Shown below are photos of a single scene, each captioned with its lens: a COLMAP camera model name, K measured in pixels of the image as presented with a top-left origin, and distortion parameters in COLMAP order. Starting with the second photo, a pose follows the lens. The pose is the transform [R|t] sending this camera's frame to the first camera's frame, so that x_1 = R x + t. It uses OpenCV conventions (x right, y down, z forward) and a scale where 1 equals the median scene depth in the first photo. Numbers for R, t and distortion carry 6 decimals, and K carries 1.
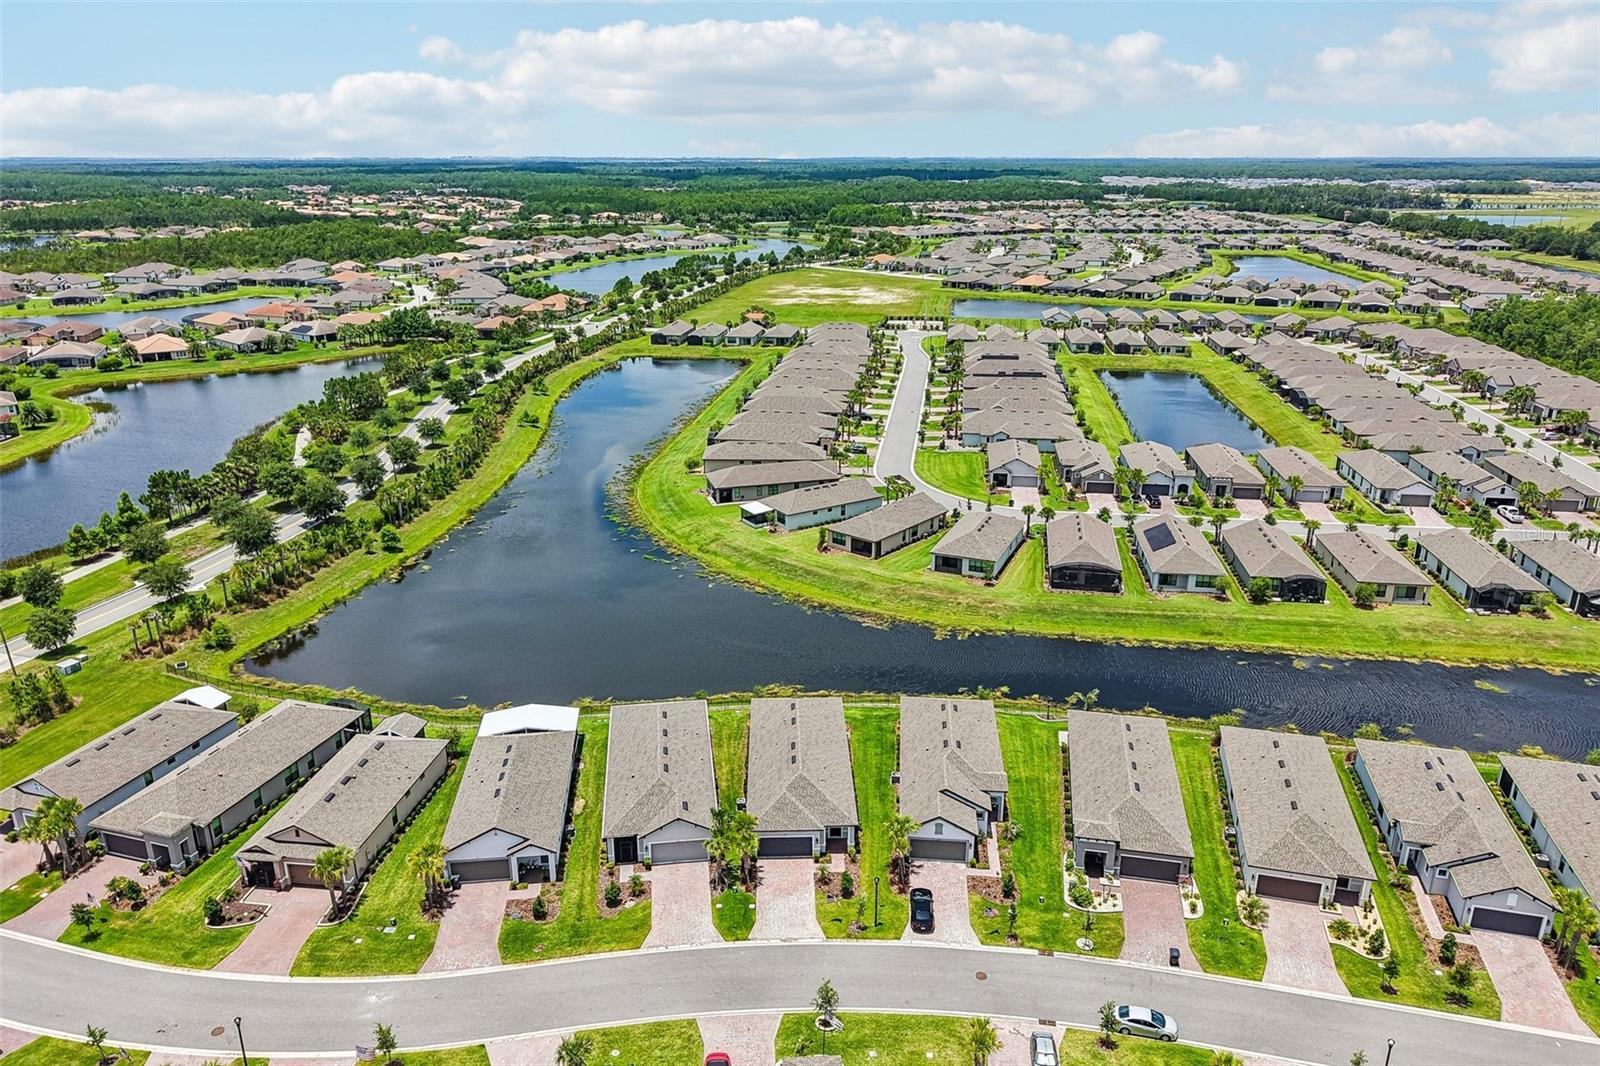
lens RADIAL K [[1118.4, 0, 800.0], [0, 1118.4, 533.0], [0, 0, 1]] dist [0.030487, -0.030888]
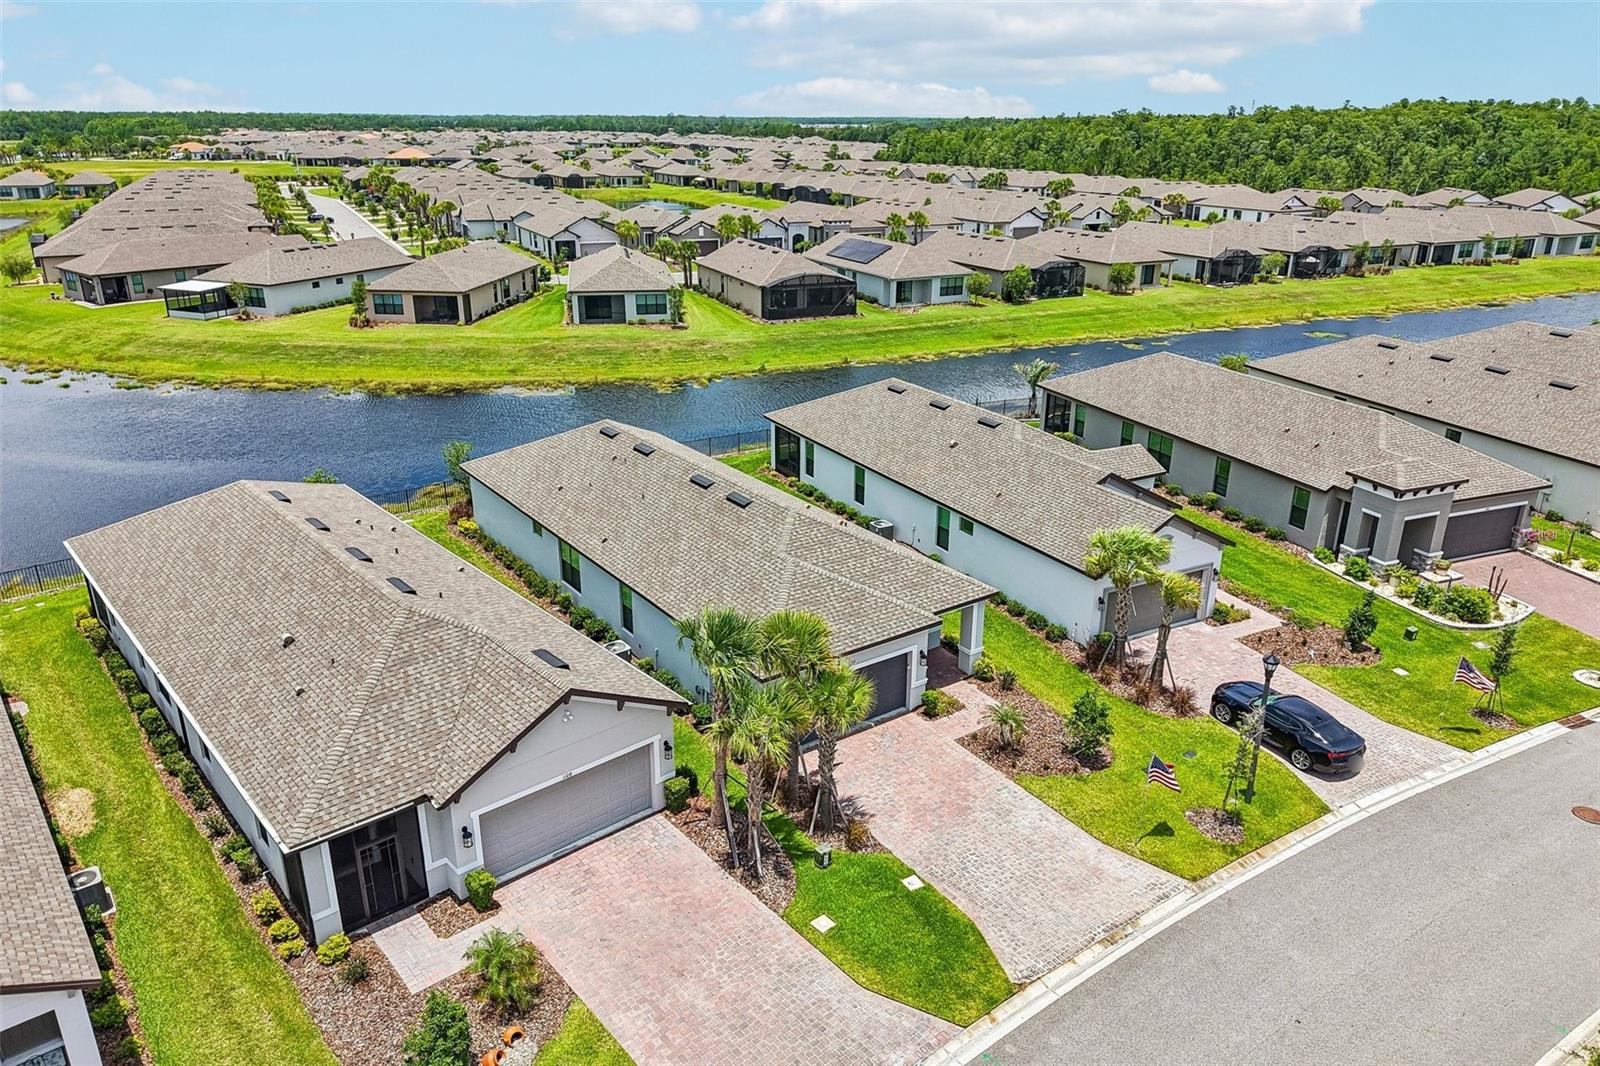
lens RADIAL K [[1118.4, 0, 800.0], [0, 1118.4, 533.0], [0, 0, 1]] dist [0.030487, -0.030888]
pose [[0.830439, -0.196126, 0.521446, -0.193770], [0.185483, 0.979919, 0.073172, 0.202543], [-0.525326, 0.035954, 0.850141, 0.717315]]
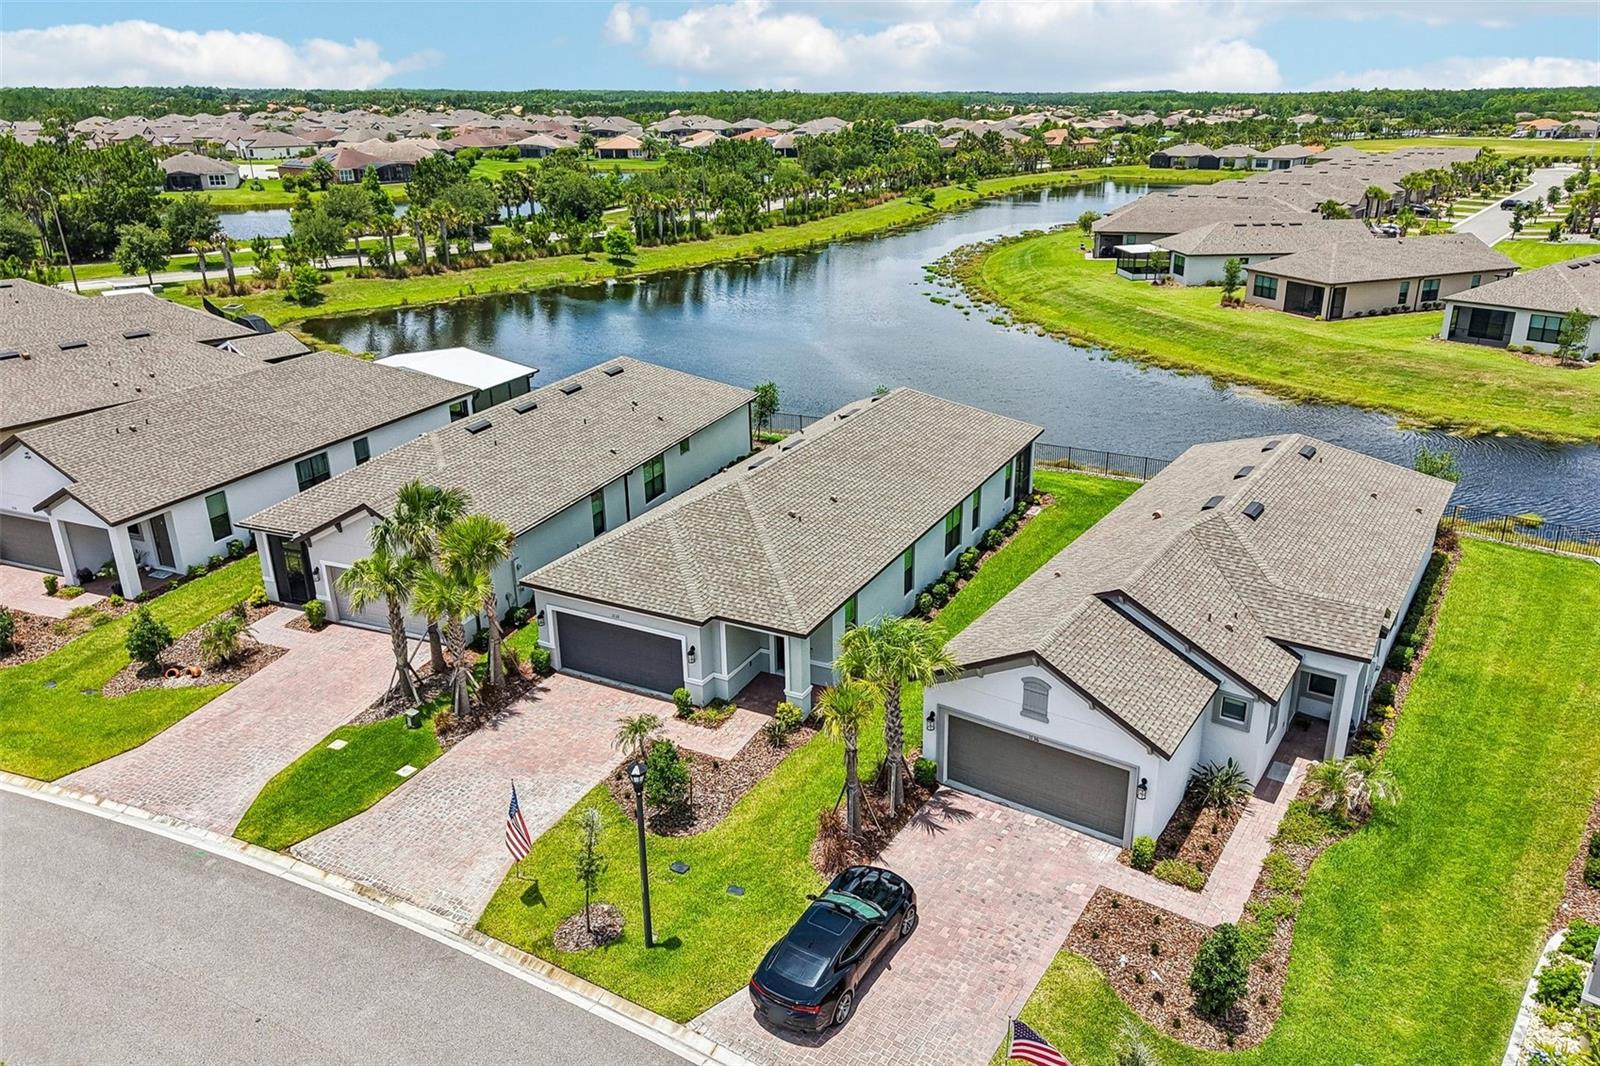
lens RADIAL K [[1118.4, 0, 800.0], [0, 1118.4, 533.0], [0, 0, 1]] dist [0.030487, -0.030888]
pose [[0.870509, 0.159299, -0.465658, 0.195240], [-0.144753, 0.987189, 0.067108, 0.209833], [0.470383, 0.008987, 0.882417, 0.714808]]
